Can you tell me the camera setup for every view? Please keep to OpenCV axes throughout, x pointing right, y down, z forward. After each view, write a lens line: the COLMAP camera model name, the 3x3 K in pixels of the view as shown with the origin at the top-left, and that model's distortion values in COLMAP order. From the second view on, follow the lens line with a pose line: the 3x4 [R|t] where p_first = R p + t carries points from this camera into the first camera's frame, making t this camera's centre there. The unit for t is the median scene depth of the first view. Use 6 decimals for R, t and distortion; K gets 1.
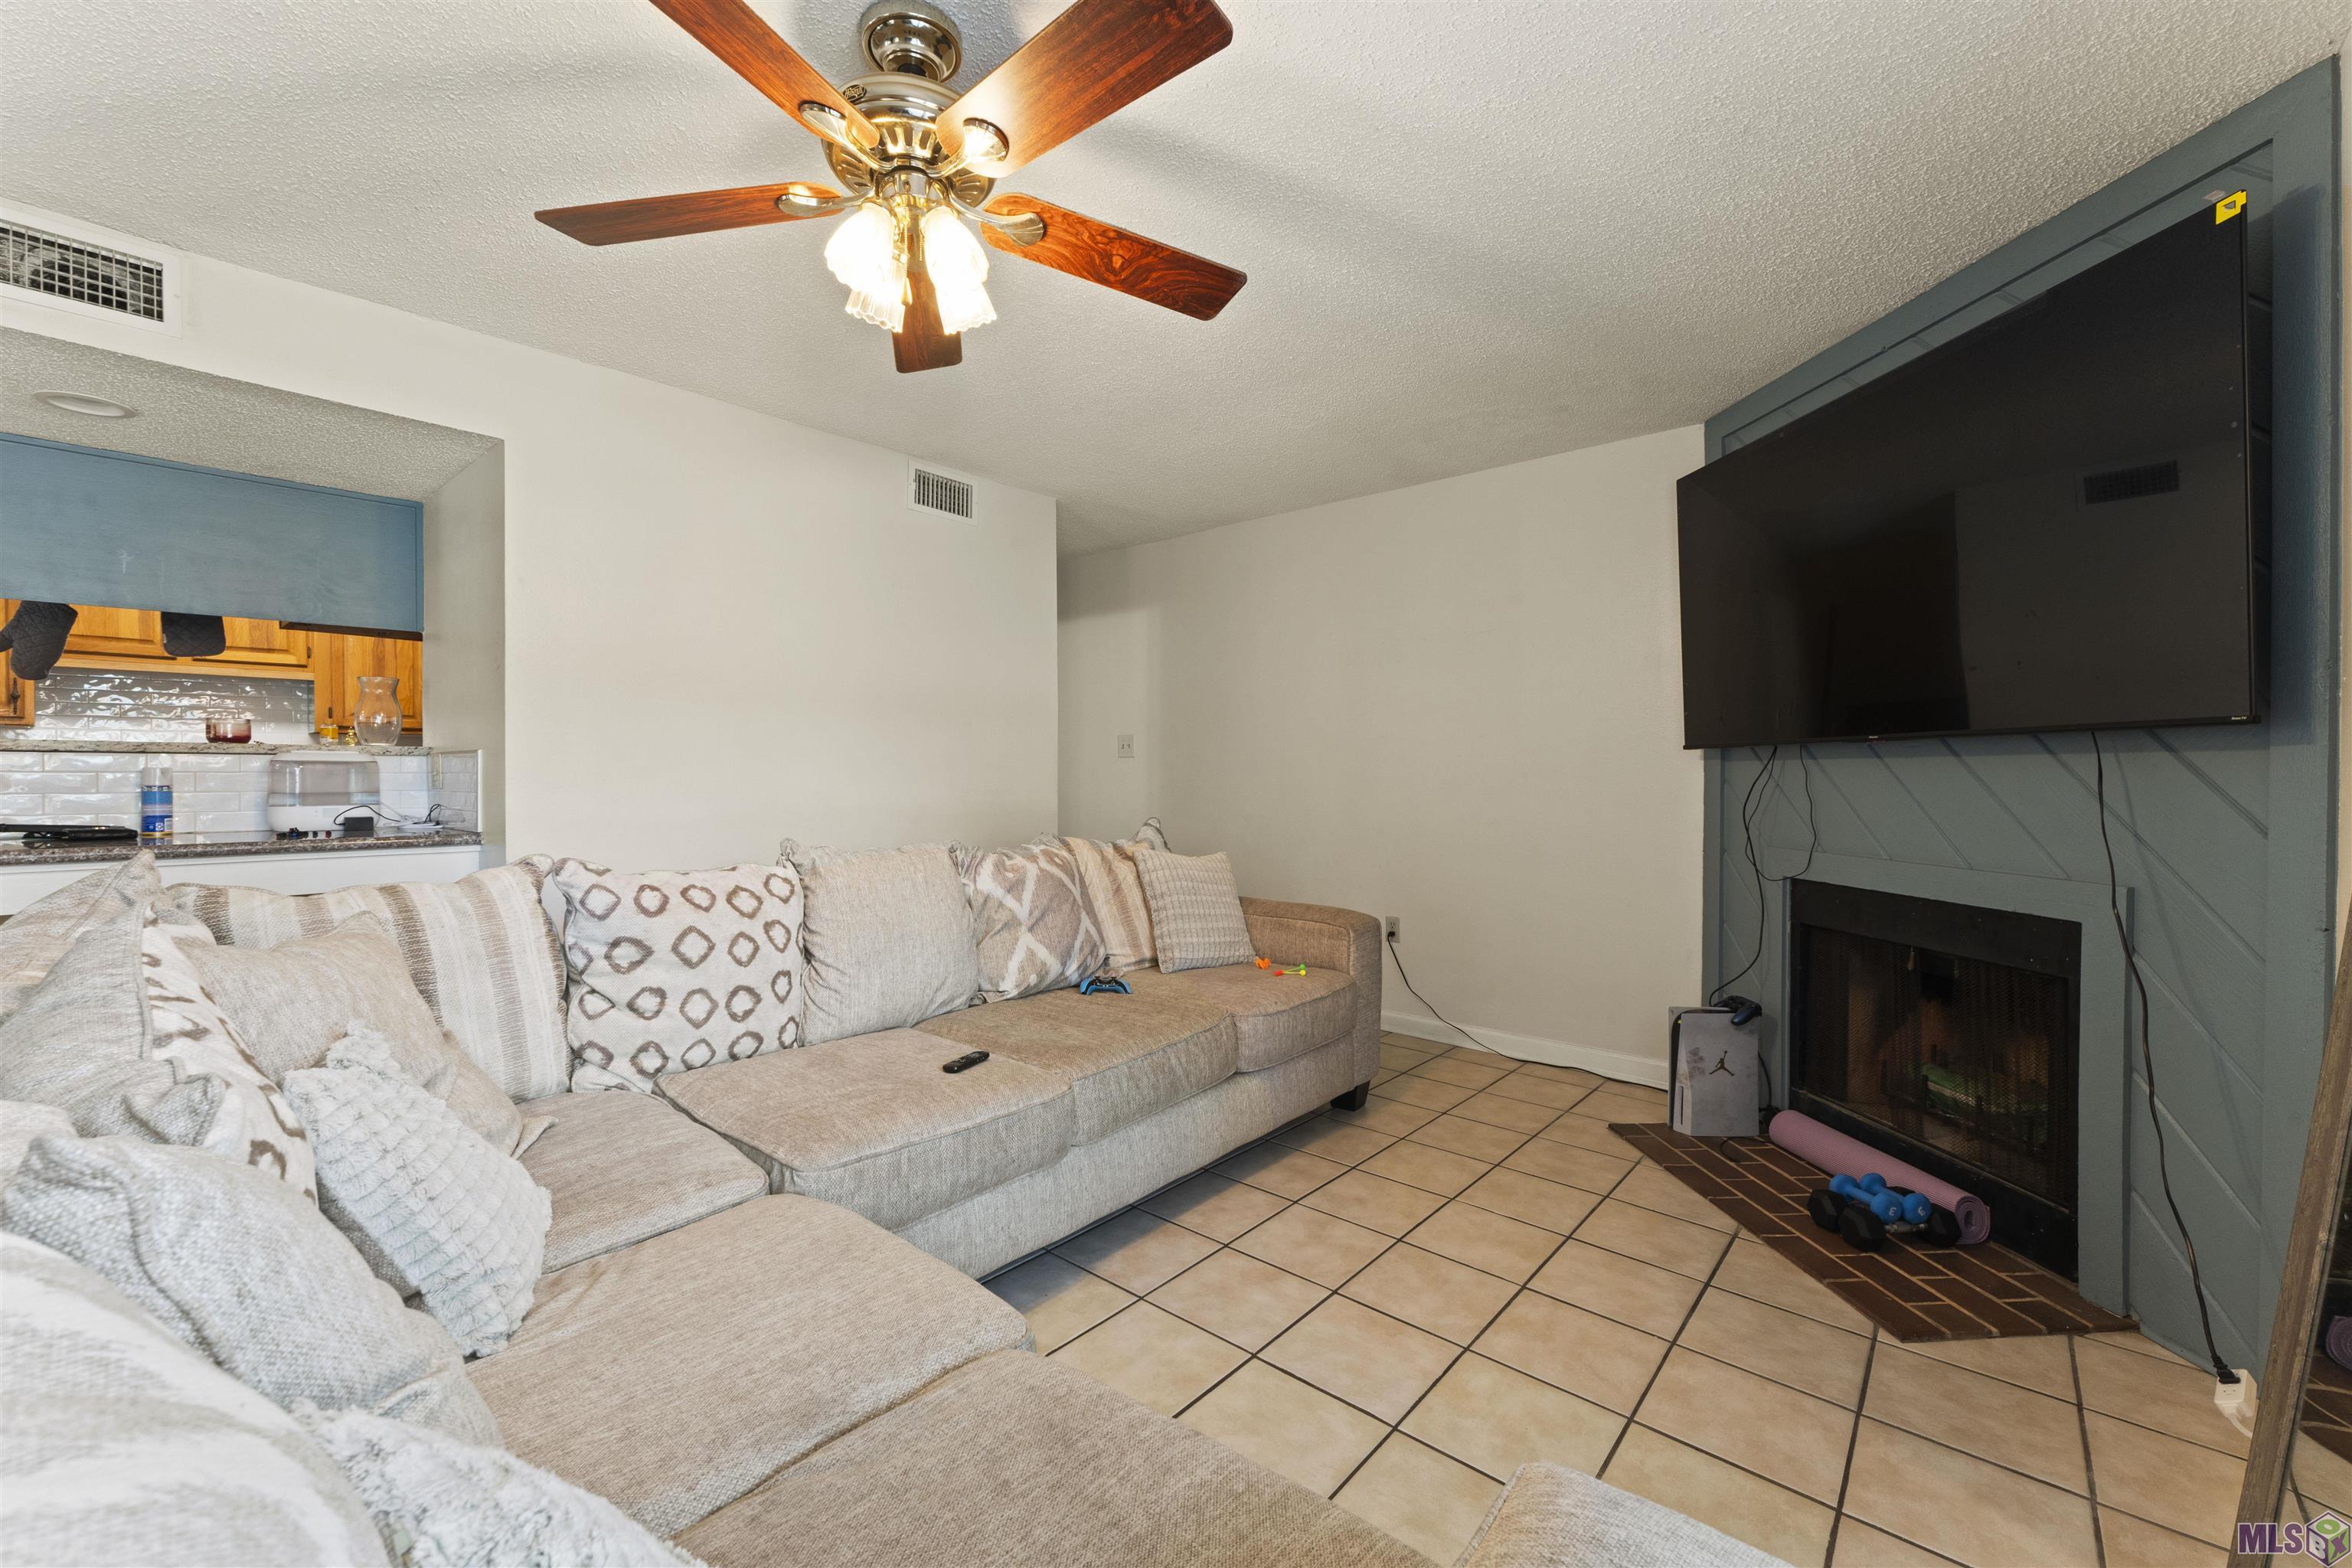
lens RADIAL K [[938.0, 0, 1174.7], [0, 938.0, 773.5], [0, 0, 1]] dist [0.001780, 0.000265]
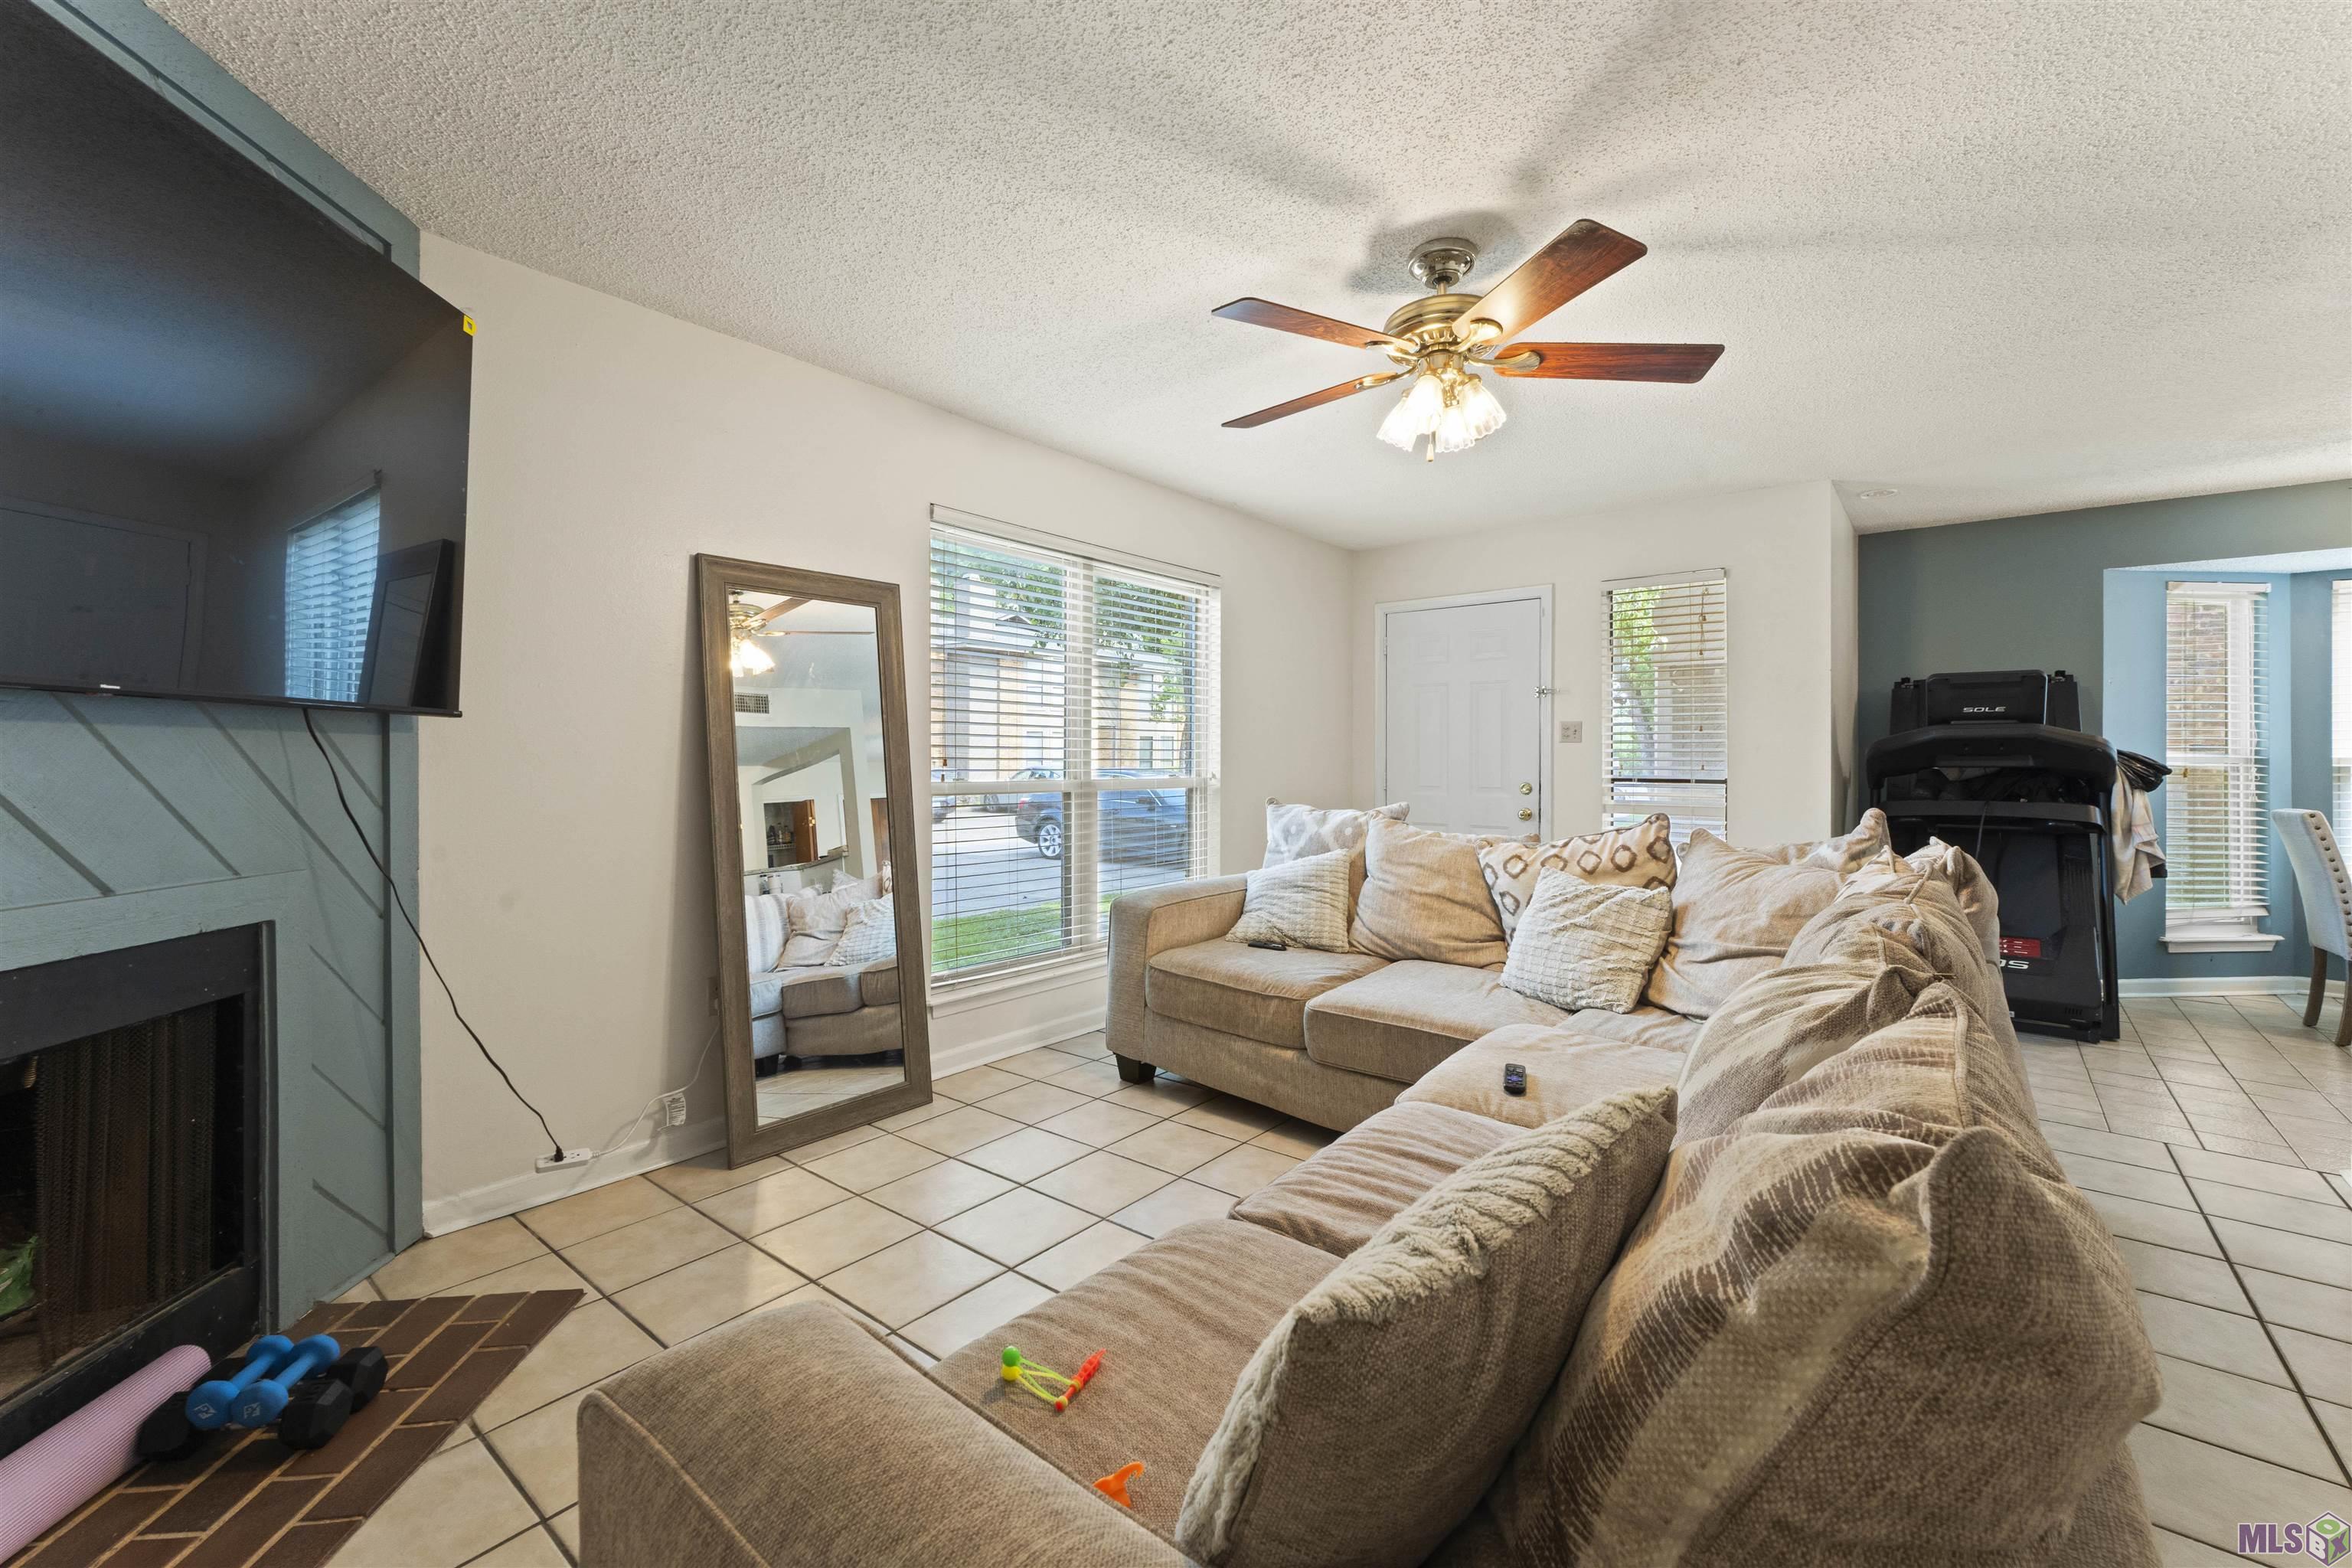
lens RADIAL K [[938.0, 0, 1177.6], [0, 938.0, 765.0], [0, 0, 1]] dist [0.001780, 0.000265]
pose [[-0.999859, -0.008398, -0.014544, 0.115869], [-0.008568, 0.999895, 0.011672, -0.004644], [0.014444, 0.011795, -0.999826, 1.820154]]
